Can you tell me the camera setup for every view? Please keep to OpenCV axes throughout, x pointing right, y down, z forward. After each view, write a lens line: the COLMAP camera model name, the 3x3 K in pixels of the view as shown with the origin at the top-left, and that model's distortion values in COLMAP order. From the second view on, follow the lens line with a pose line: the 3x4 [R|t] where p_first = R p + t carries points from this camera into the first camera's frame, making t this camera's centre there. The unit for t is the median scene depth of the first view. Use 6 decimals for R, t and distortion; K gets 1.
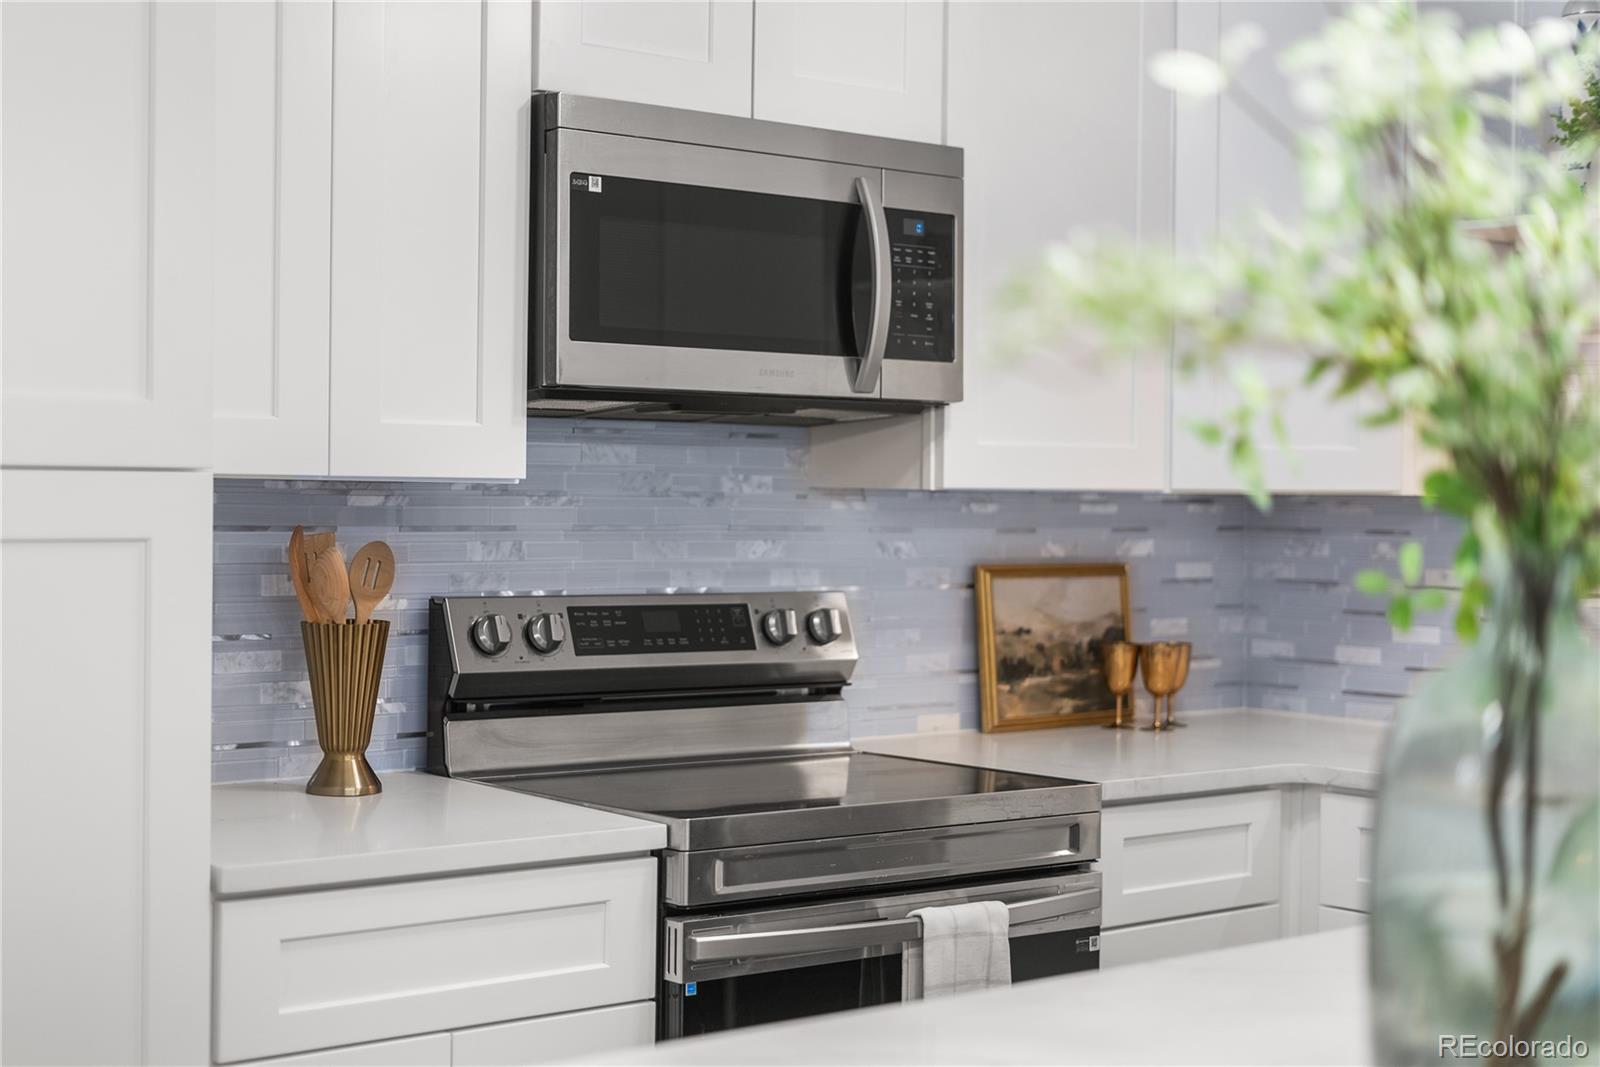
lens RADIAL K [[2358.1, 0, 799.0], [0, 2358.1, 533.5], [0, 0, 1]] dist [0.022180, -0.058372]
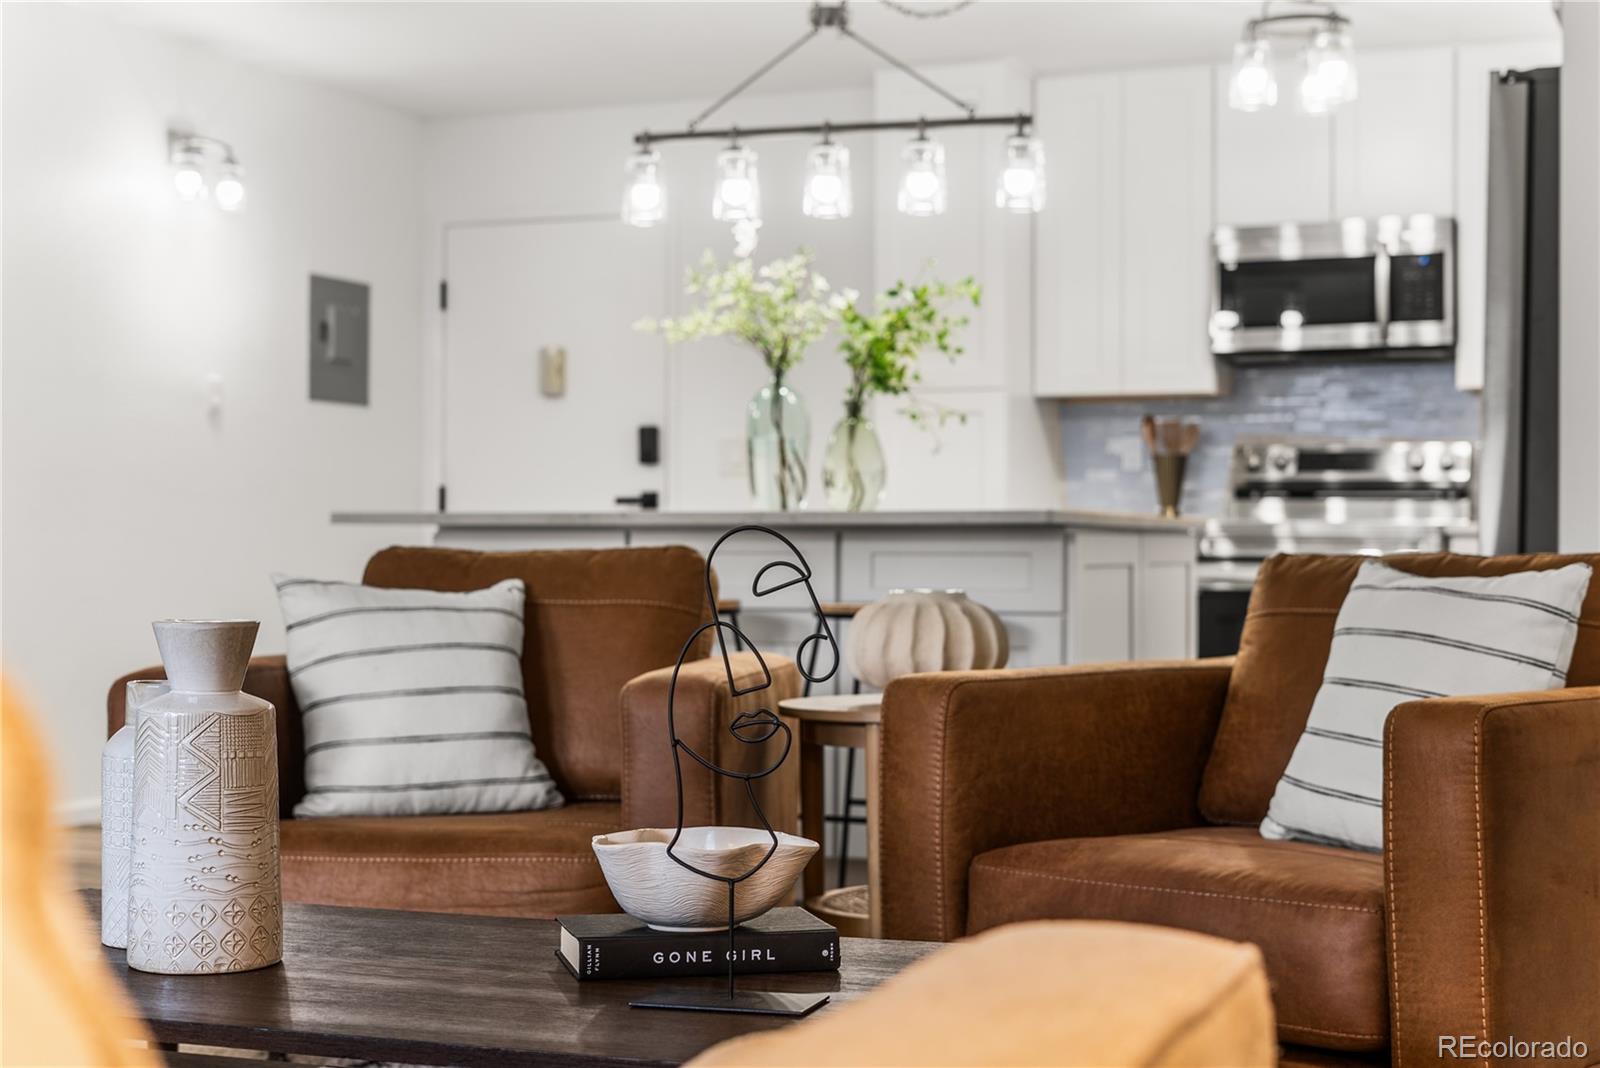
lens RADIAL K [[2386.1, 0, 805.4], [0, 2386.1, 533.6], [0, 0, 1]] dist [0.008318, -0.059088]
pose [[0.479176, -0.014877, -0.877593, 1.473635], [-0.011829, 0.999656, -0.023405, 0.149406], [0.877639, 0.021596, 0.478835, -0.418566]]
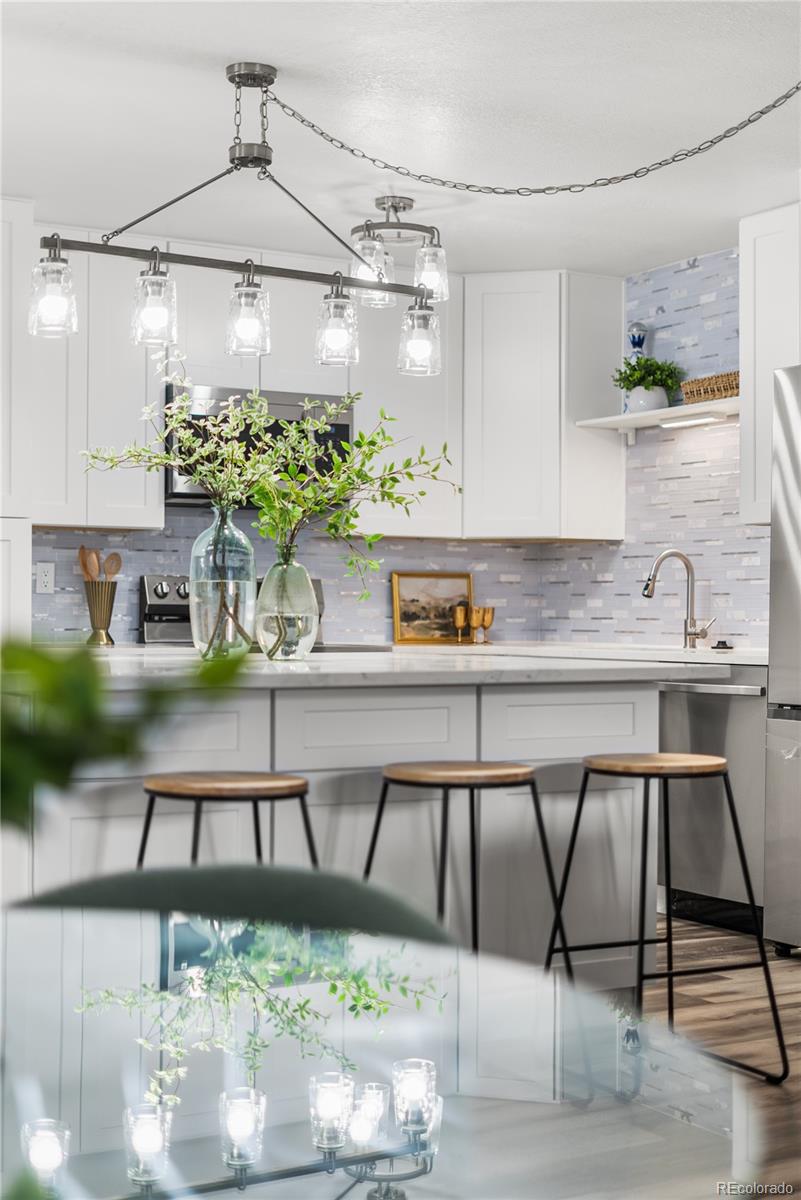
lens RADIAL K [[1768.6, 0, 400.5], [0, 1768.6, 600.0], [0, 0, 1]] dist [0.022180, -0.058372]
pose [[0.987440, -0.007492, -0.157818, 0.384449], [0.003503, 0.999668, -0.025539, 0.092132], [0.157957, 0.024665, 0.987138, -0.779311]]
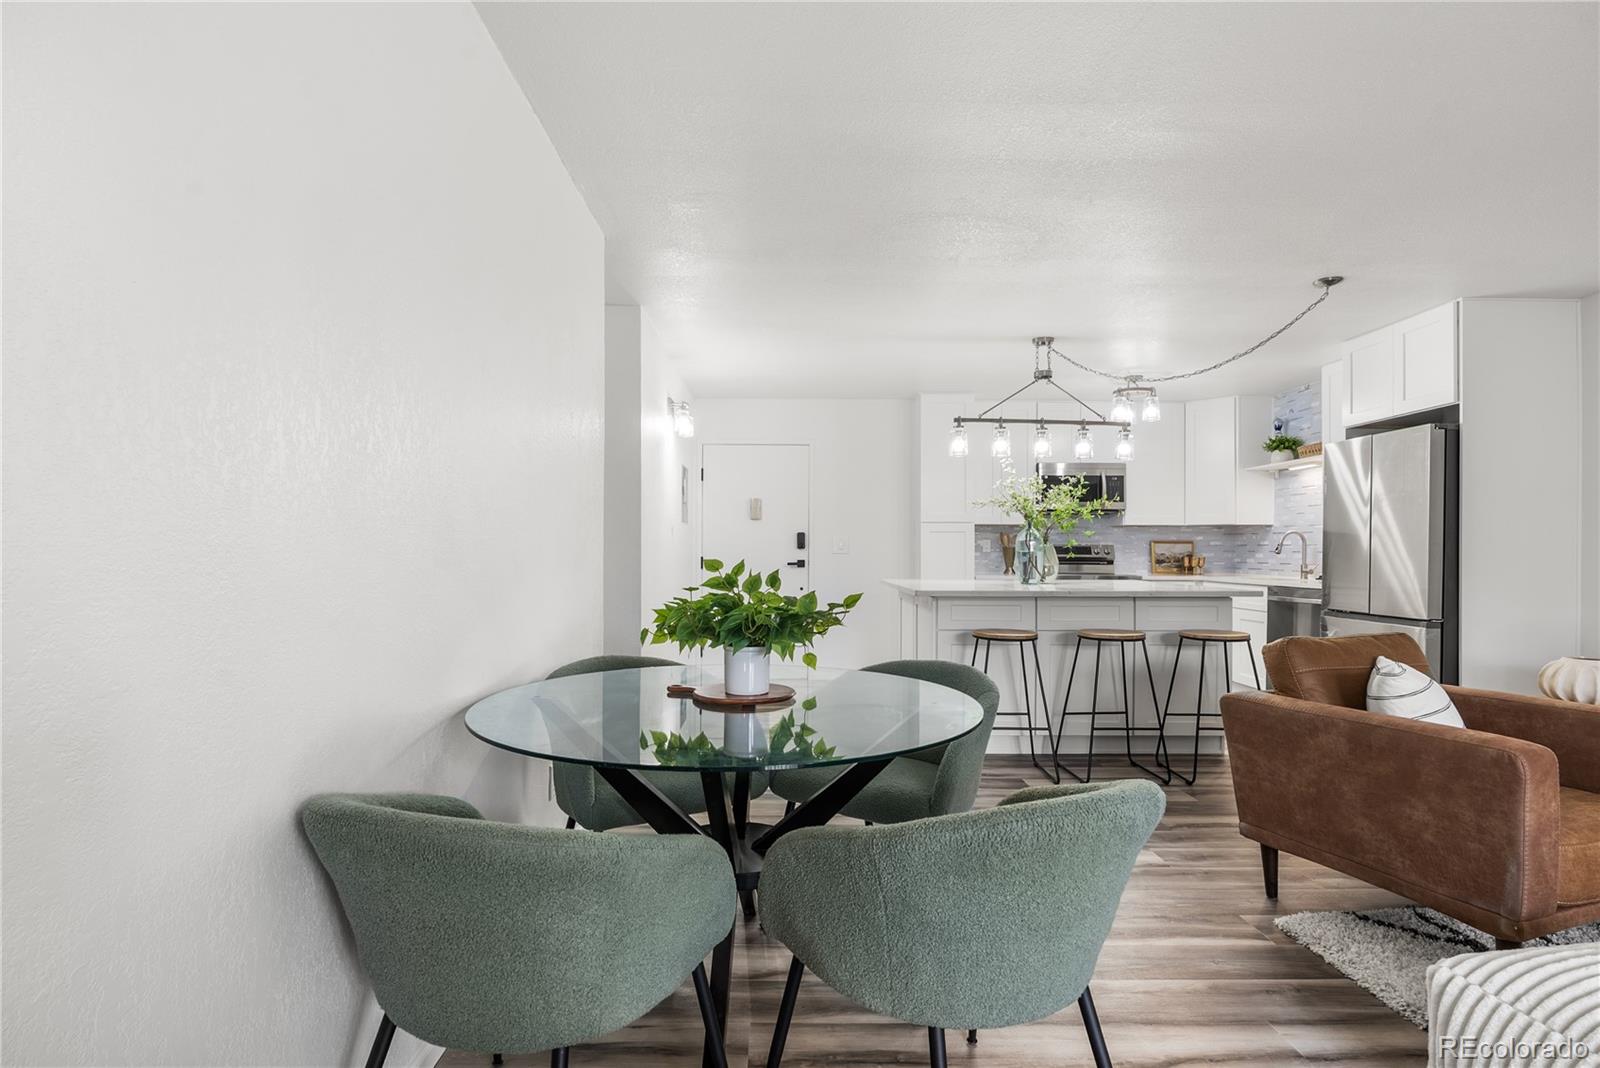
lens RADIAL K [[801.8, 0, 795.8], [0, 801.8, 547.1], [0, 0, 1]] dist [-0.000533, -0.000130]
pose [[0.784661, -0.010761, -0.619832, 0.582274], [-0.004298, 0.999731, -0.022797, 0.074091], [0.619911, 0.020552, 0.784403, -0.887563]]
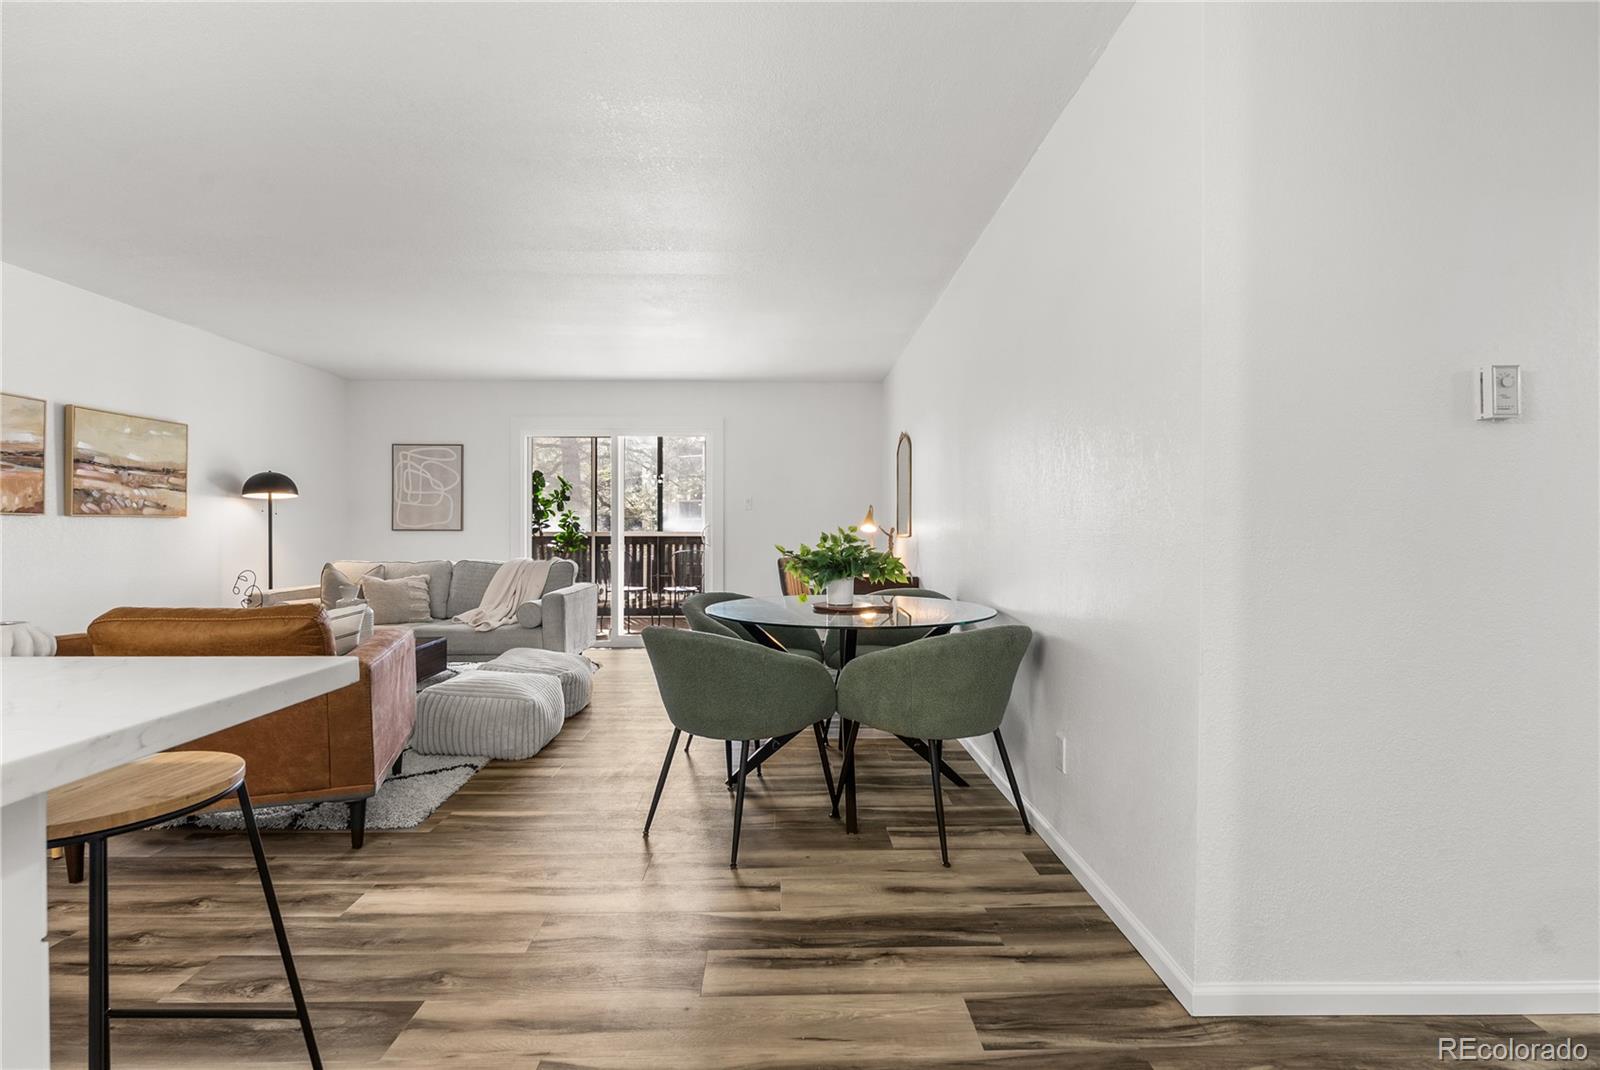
lens RADIAL K [[712.0, 0, 799.5], [0, 712.0, 533.7], [0, 0, 1]] dist [-0.005163, 0.000069]
pose [[-0.786216, -0.016182, 0.617740, -0.191317], [-0.001034, 0.999690, 0.024872, 0.060412], [-0.617951, 0.018917, -0.785989, 0.115565]]
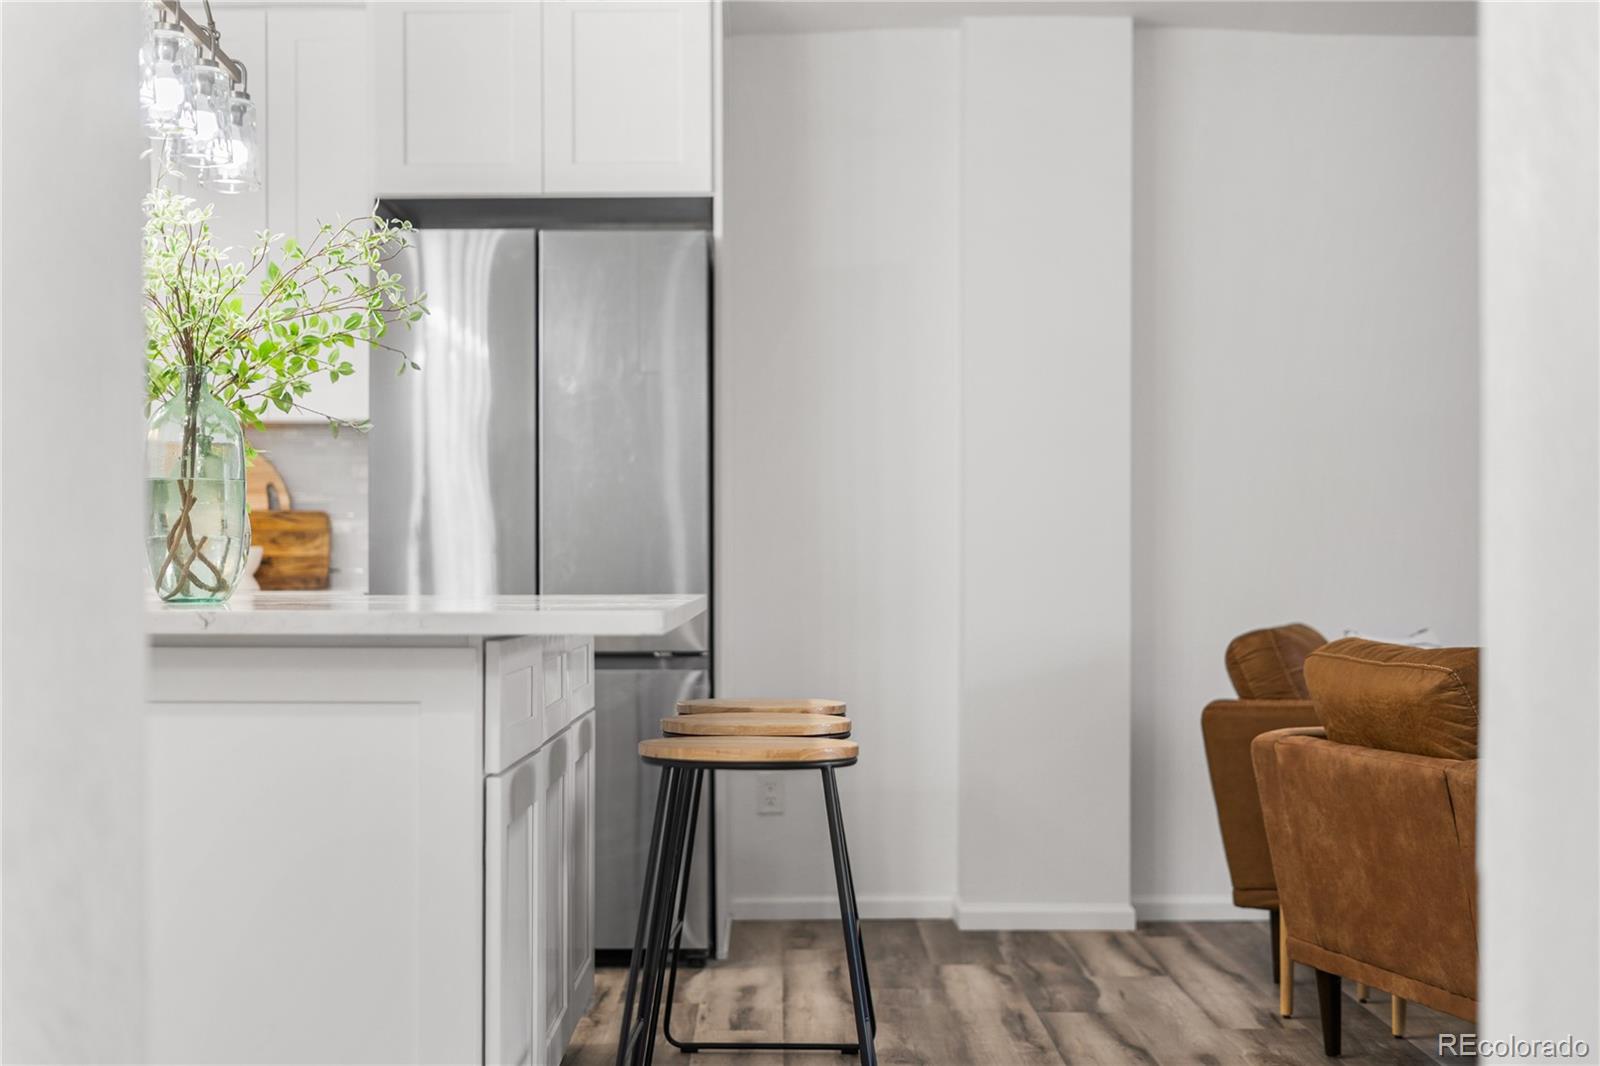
lens RADIAL K [[2358.1, 0, 799.0], [0, 2358.1, 533.0], [0, 0, 1]] dist [0.022180, -0.058372]
pose [[0.634030, -0.002337, 0.773305, -0.496614], [0.020581, 0.999692, -0.013853, 0.090419], [-0.773034, 0.024698, 0.633883, -0.501007]]
